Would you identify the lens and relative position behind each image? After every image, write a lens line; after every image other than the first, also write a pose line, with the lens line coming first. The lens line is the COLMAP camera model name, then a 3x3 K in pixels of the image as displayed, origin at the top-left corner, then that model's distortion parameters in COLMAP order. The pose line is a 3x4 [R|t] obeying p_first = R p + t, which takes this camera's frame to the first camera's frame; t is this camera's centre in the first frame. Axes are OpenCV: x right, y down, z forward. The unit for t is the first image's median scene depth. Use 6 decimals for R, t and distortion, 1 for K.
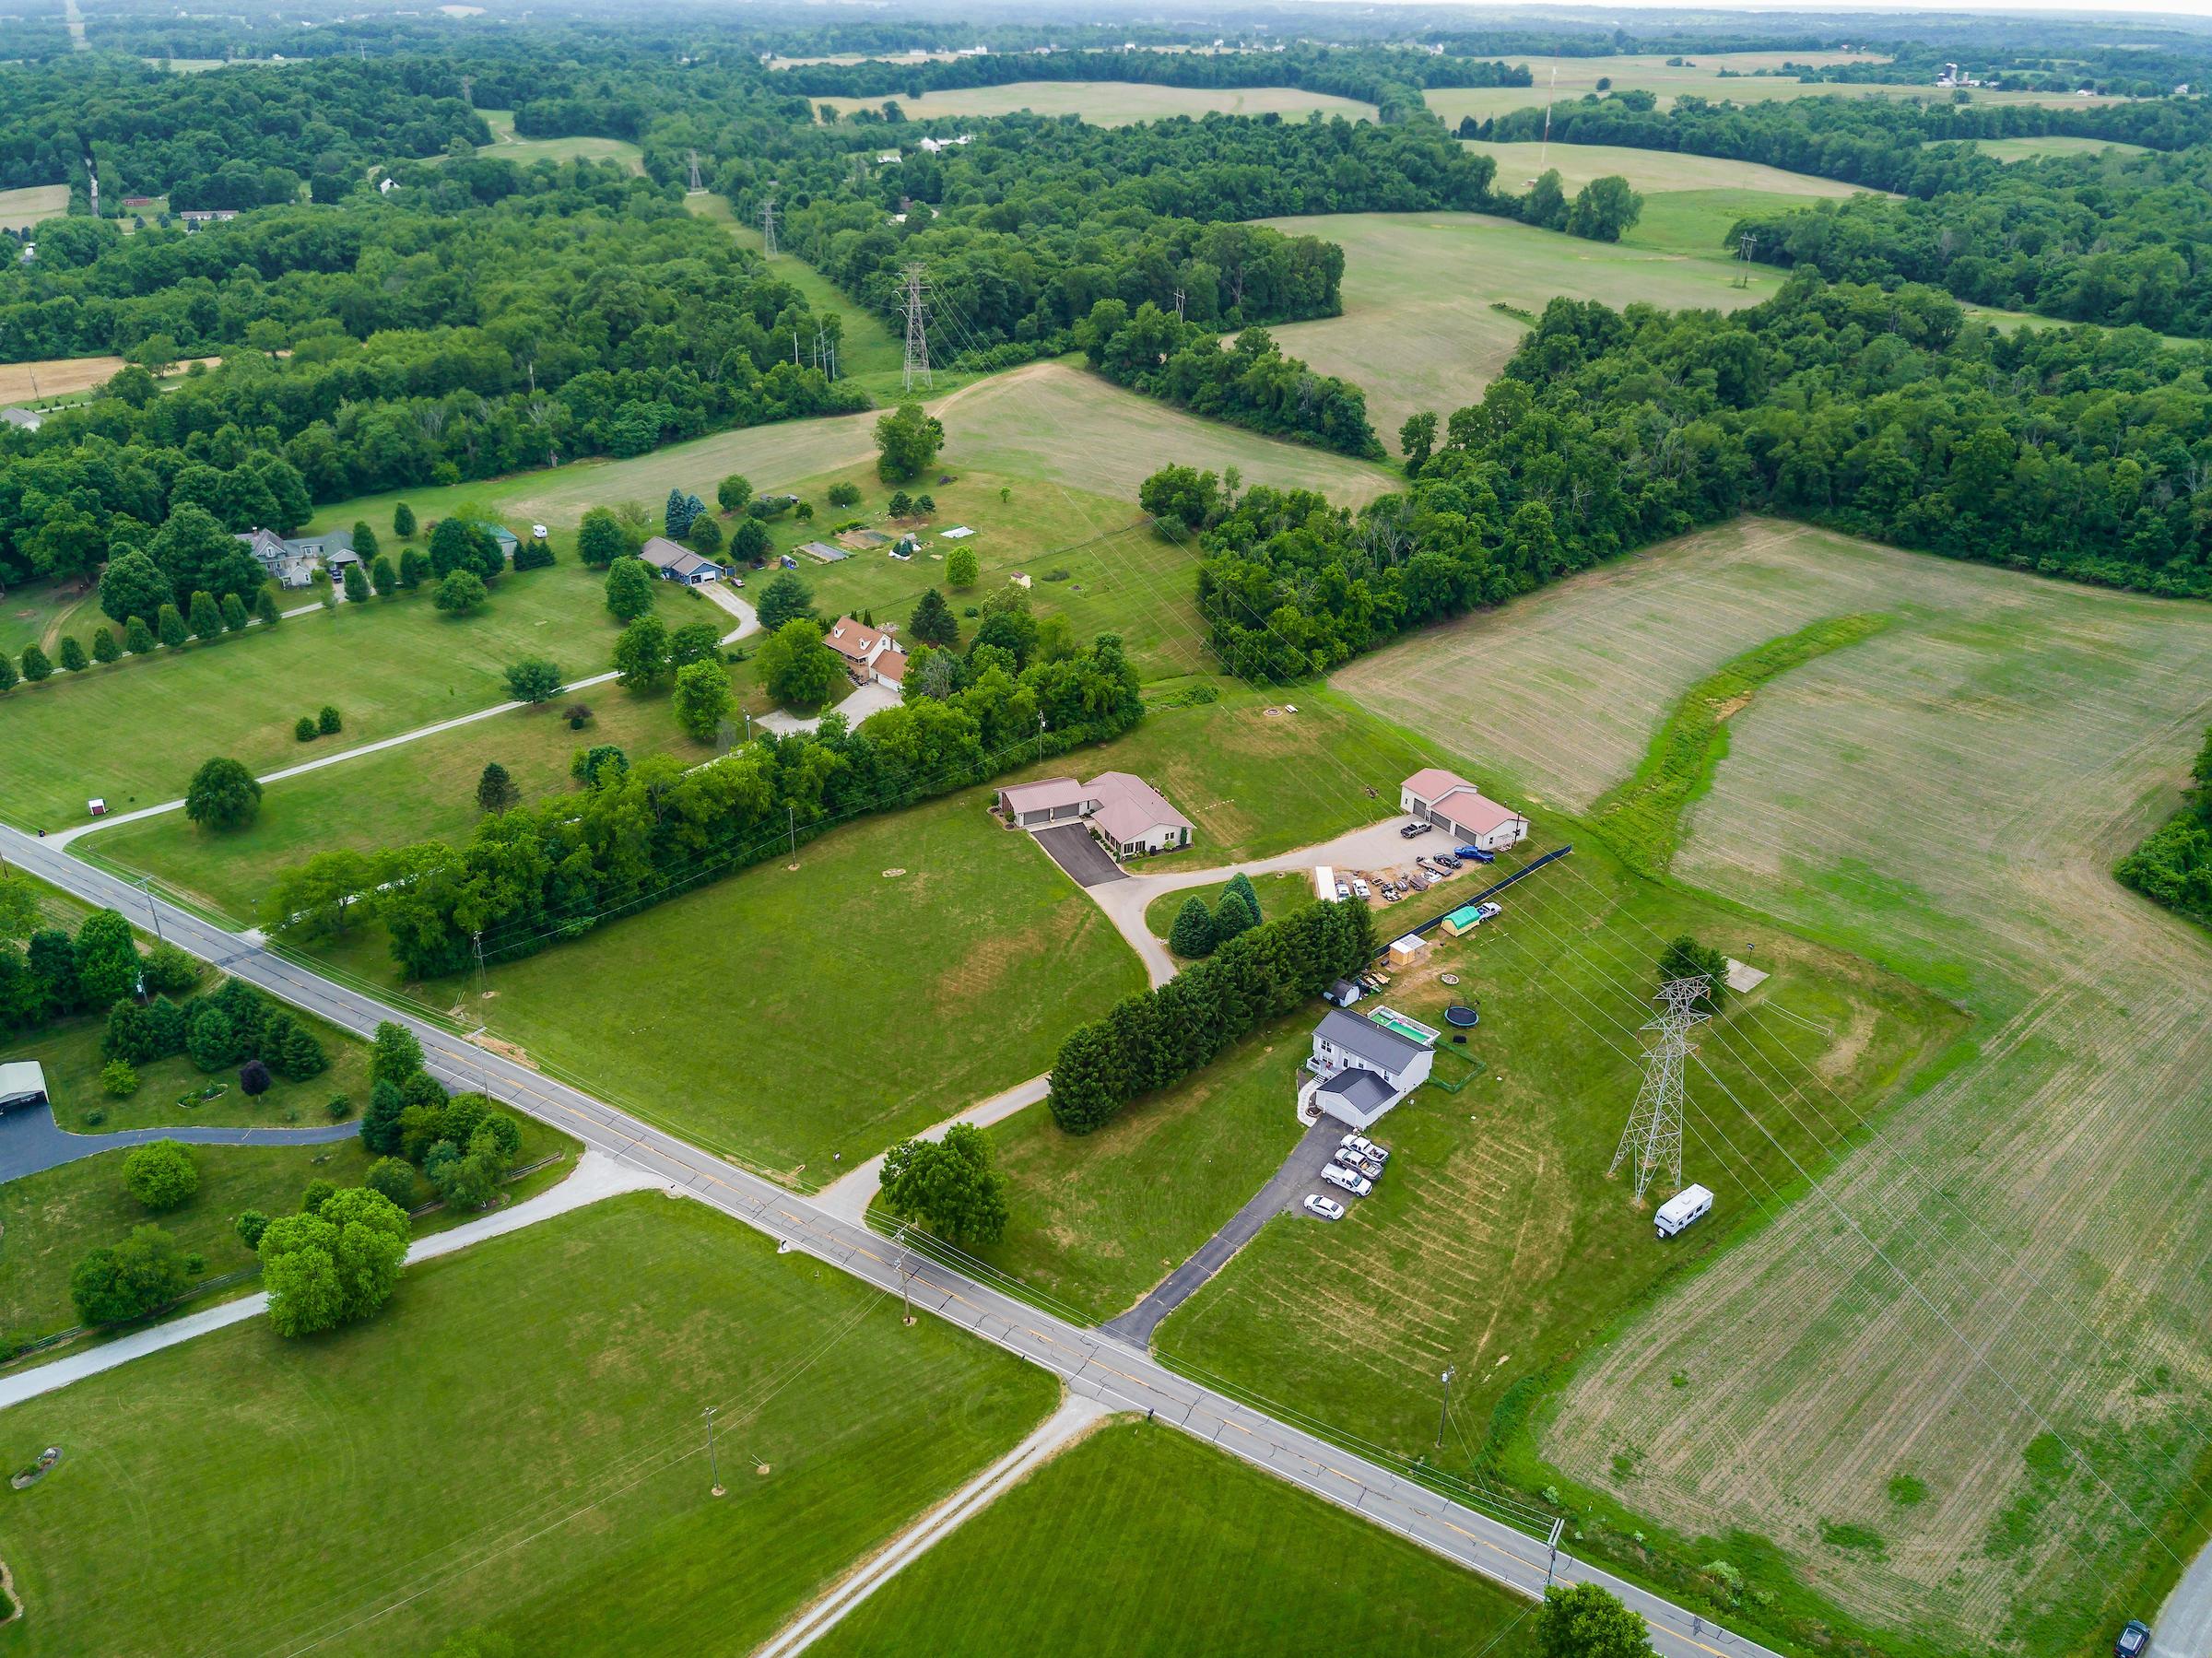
lens RADIAL K [[1713.3, 0, 1099.3], [0, 1713.3, 824.0], [0, 0, 1]] dist [0.004682, 0.026489]
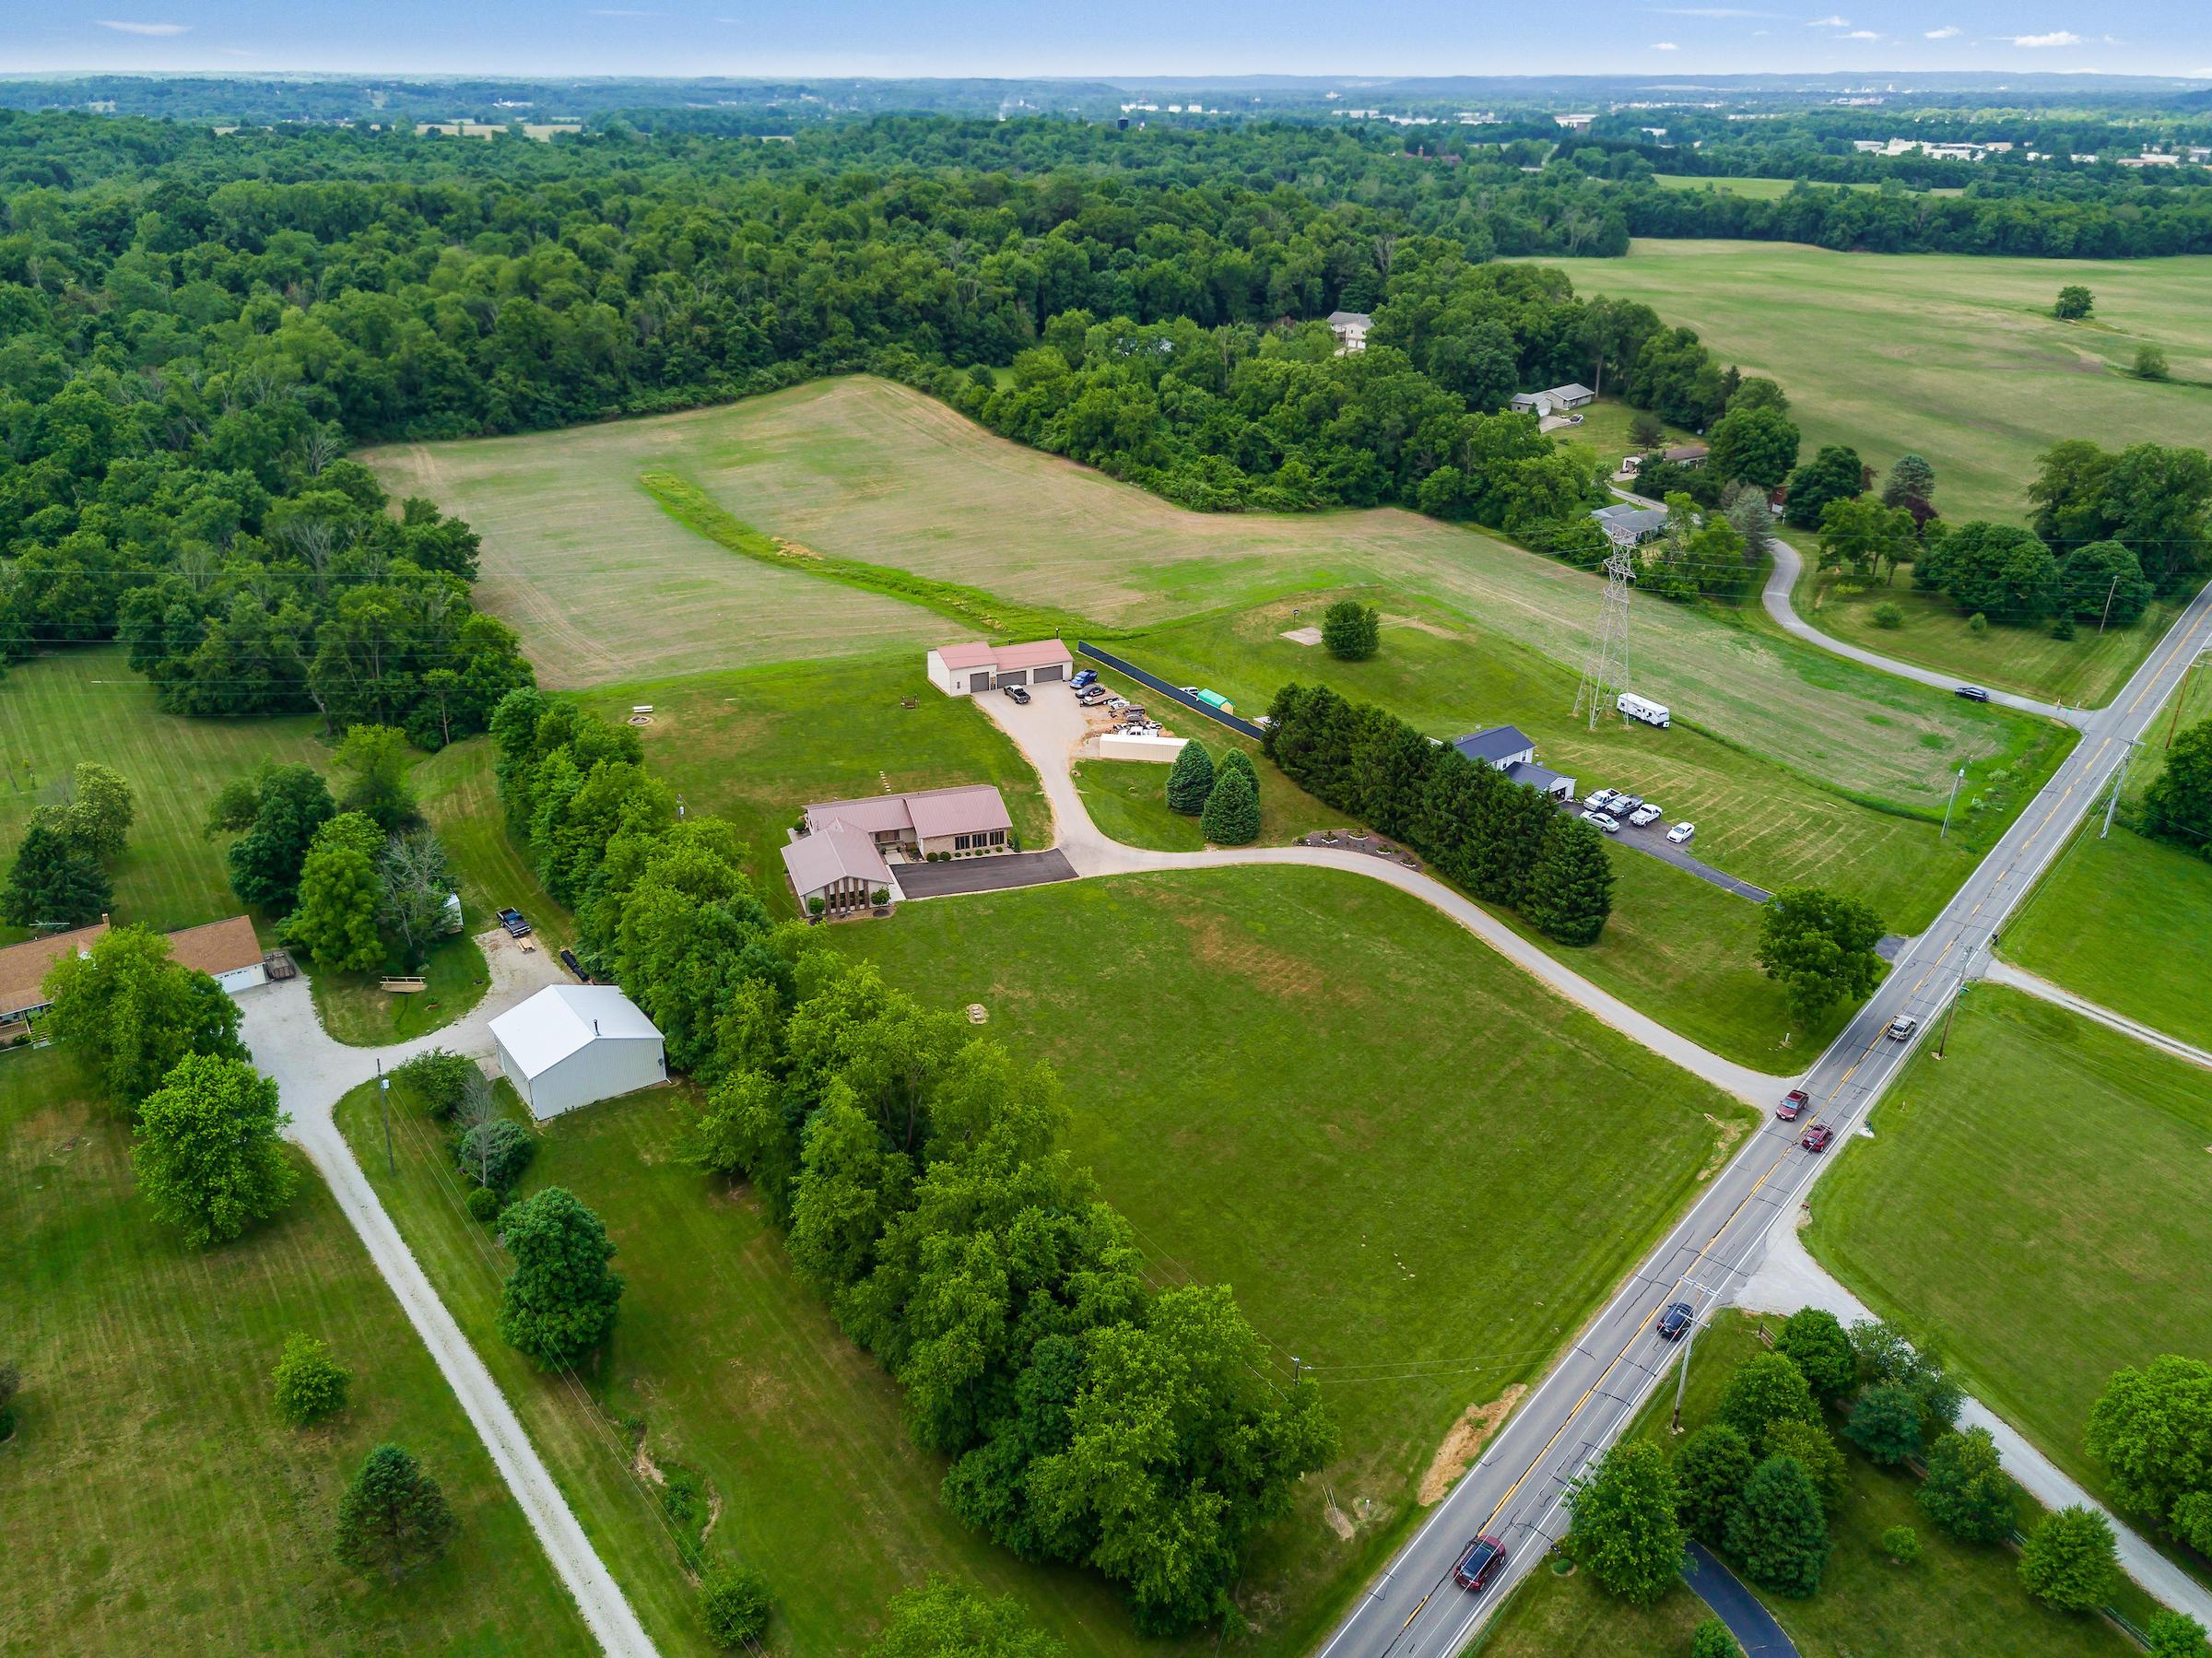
lens RADIAL K [[1713.3, 0, 1085.9], [0, 1713.3, 842.7], [0, 0, 1]] dist [0.004682, 0.026489]
pose [[0.122034, -0.419895, 0.899331, -0.536379], [0.437268, 0.836174, 0.331073, -0.176056], [-0.891013, 0.352847, 0.285648, 0.625626]]
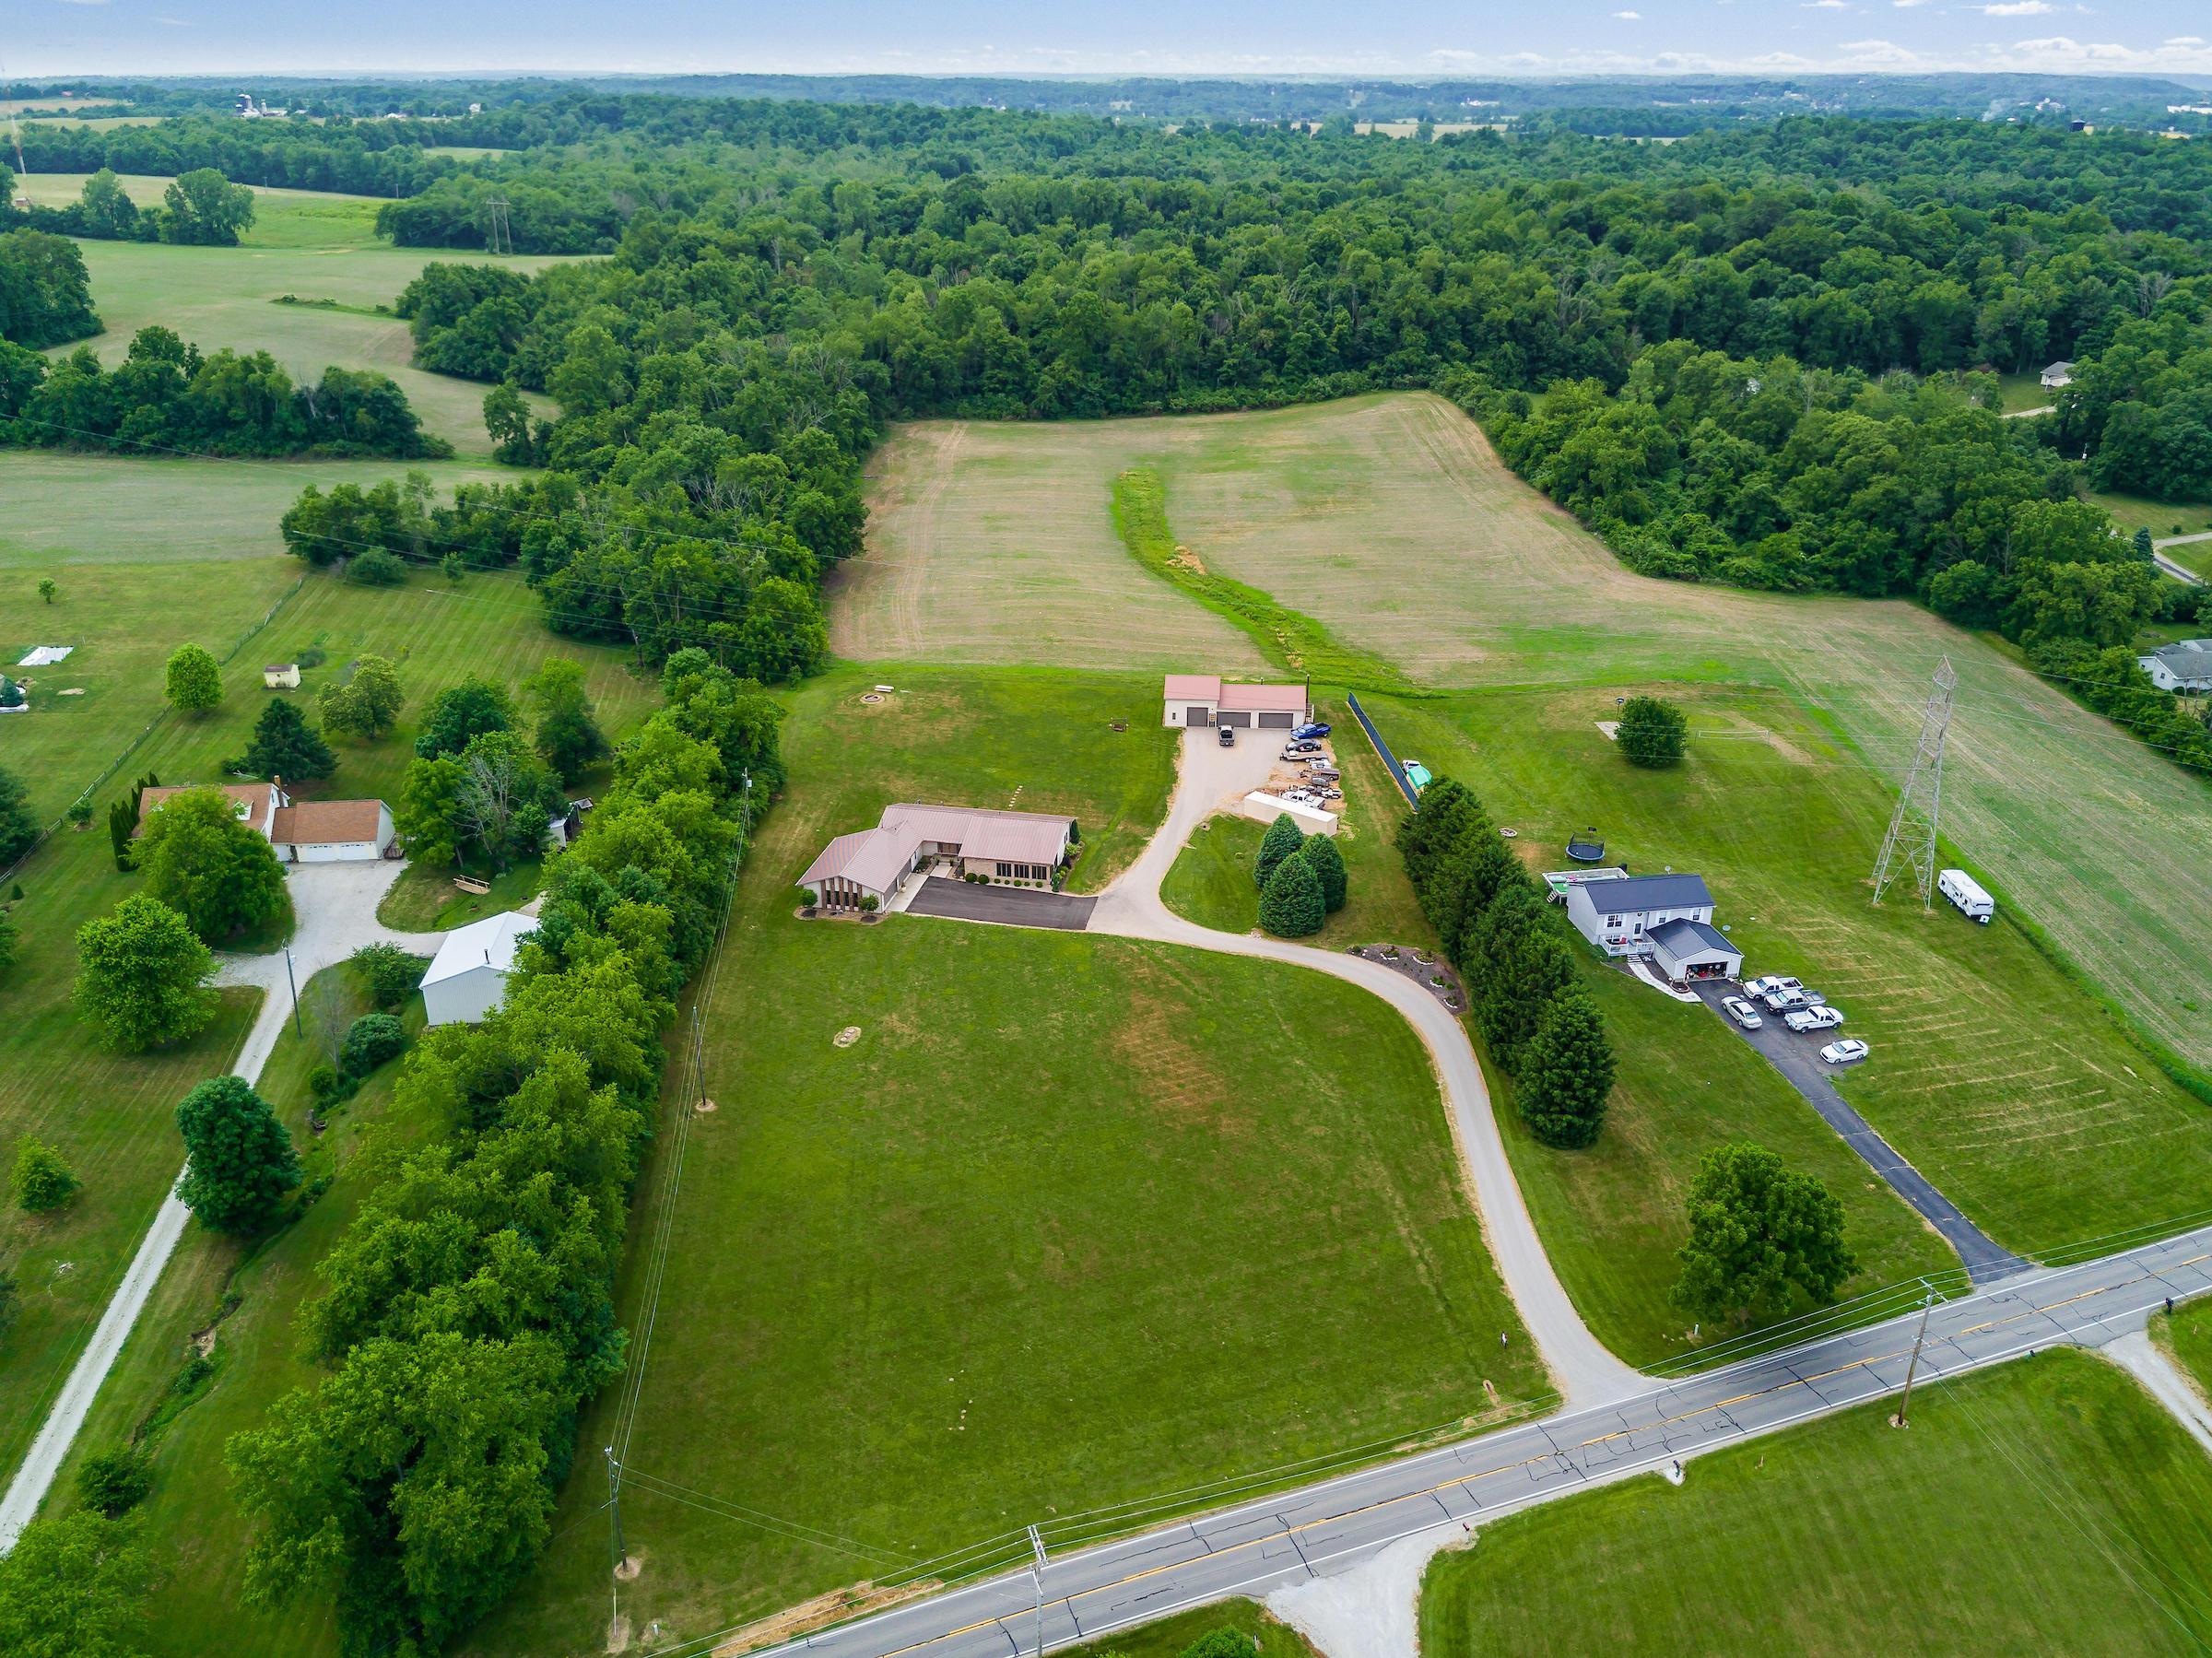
lens RADIAL K [[1713.3, 0, 1092.6], [0, 1713.3, 840.9], [0, 0, 1]] dist [0.004682, 0.026489]
pose [[0.596228, -0.342361, 0.726155, -0.406912], [0.360746, 0.922302, 0.138638, -0.075190], [-0.717199, 0.179298, 0.673408, 0.412750]]
